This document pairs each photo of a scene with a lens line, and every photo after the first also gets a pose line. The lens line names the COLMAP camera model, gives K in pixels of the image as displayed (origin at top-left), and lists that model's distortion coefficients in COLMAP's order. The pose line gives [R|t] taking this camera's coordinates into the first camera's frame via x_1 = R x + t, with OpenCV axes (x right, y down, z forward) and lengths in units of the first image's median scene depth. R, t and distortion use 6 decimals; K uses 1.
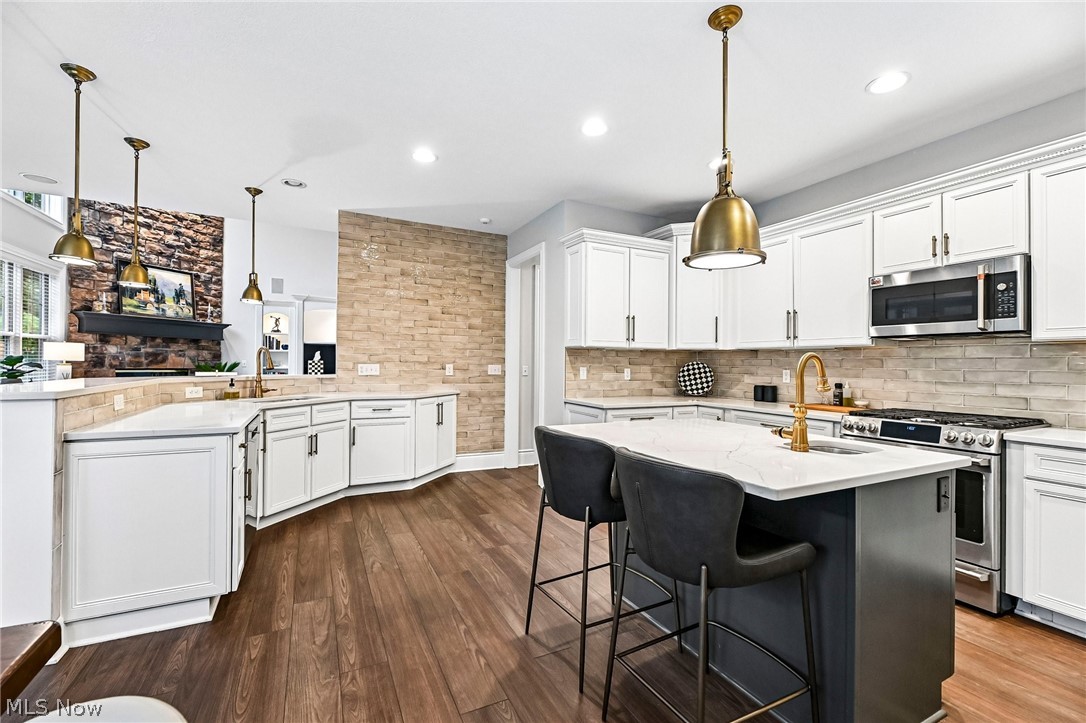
lens RADIAL K [[447.3, 0, 548.6], [0, 447.3, 367.4], [0, 0, 1]] dist [0.001431, -0.001092]
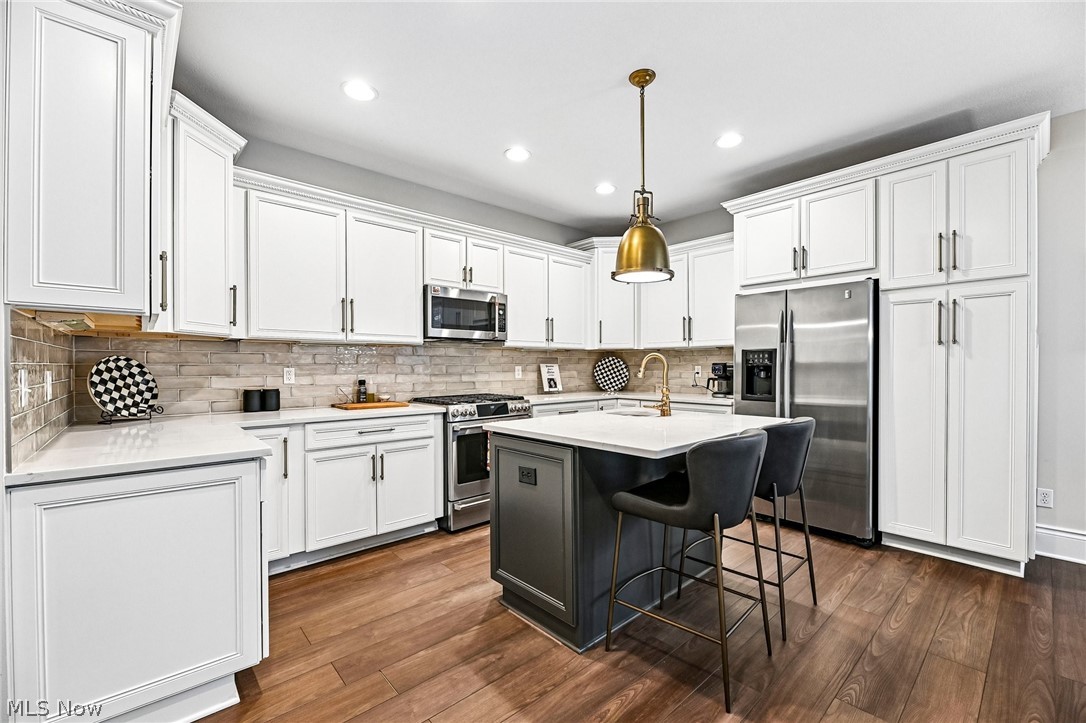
lens RADIAL K [[447.3, 0, 549.4], [0, 447.3, 367.3], [0, 0, 1]] dist [0.001431, -0.001092]
pose [[-0.264722, -0.015317, 0.964203, -0.307489], [0.005632, 0.999832, 0.017430, -0.005215], [-0.964308, 0.010045, -0.264591, 0.656172]]
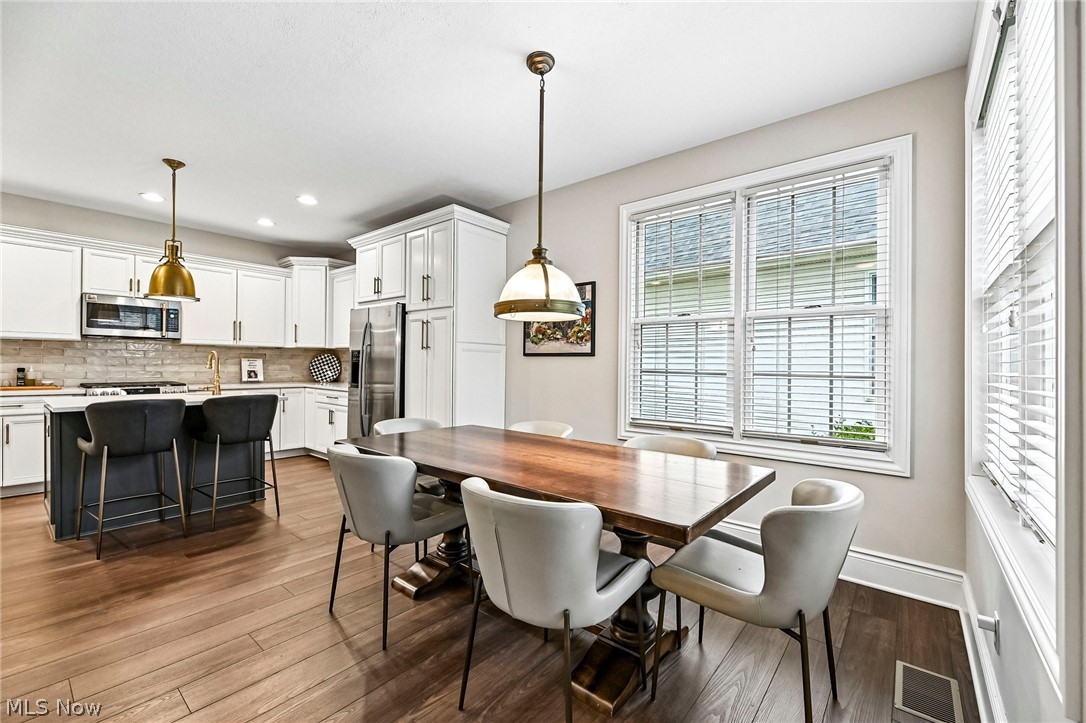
lens RADIAL K [[447.3, 0, 542.0], [0, 447.3, 362.2], [0, 0, 1]] dist [0.001431, -0.001092]
pose [[-0.401384, -0.015363, 0.915781, -0.778700], [-0.014141, 0.999844, 0.010575, -0.009648], [-0.915801, -0.008705, -0.401539, 0.148620]]
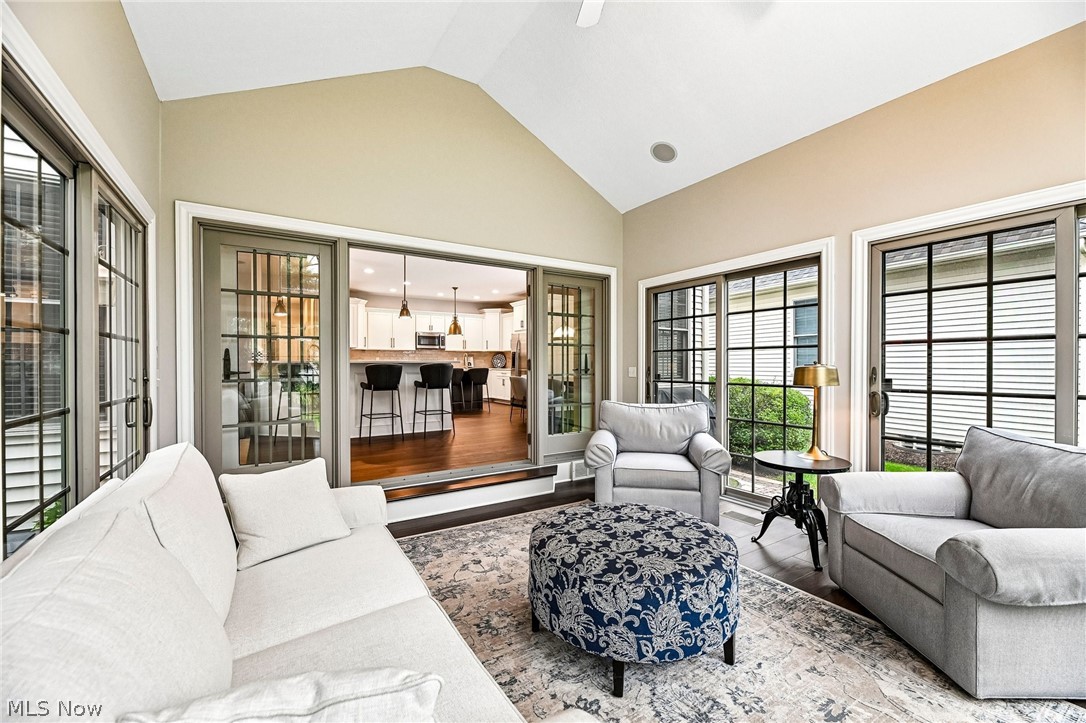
lens RADIAL K [[447.3, 0, 544.4], [0, 447.3, 364.7], [0, 0, 1]] dist [0.001431, -0.001092]
pose [[-0.101616, -0.017129, 0.994676, -2.034059], [0.004030, 0.999836, 0.017629, 0.006345], [-0.994816, 0.005800, -0.101530, 0.208931]]
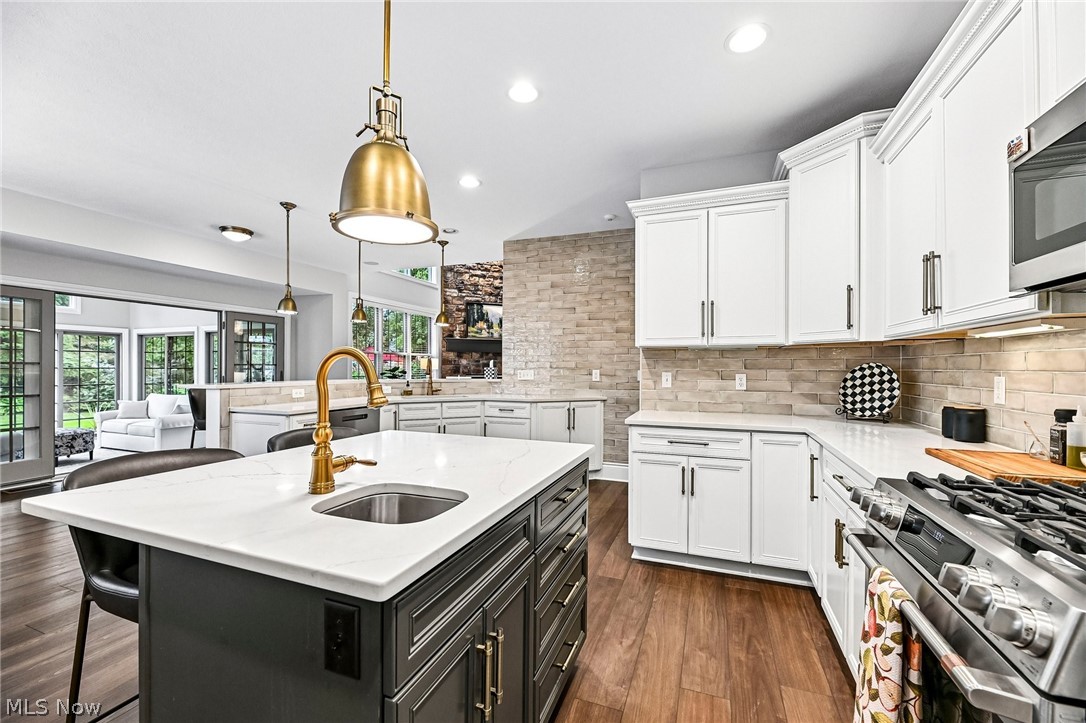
lens RADIAL K [[447.3, 0, 553.3], [0, 447.3, 368.2], [0, 0, 1]] dist [0.001431, -0.001092]
pose [[0.673270, -0.010011, -0.739329, 0.485326], [-0.000689, 0.999899, -0.014167, 0.003279], [0.739396, 0.010048, 0.673196, 0.288501]]
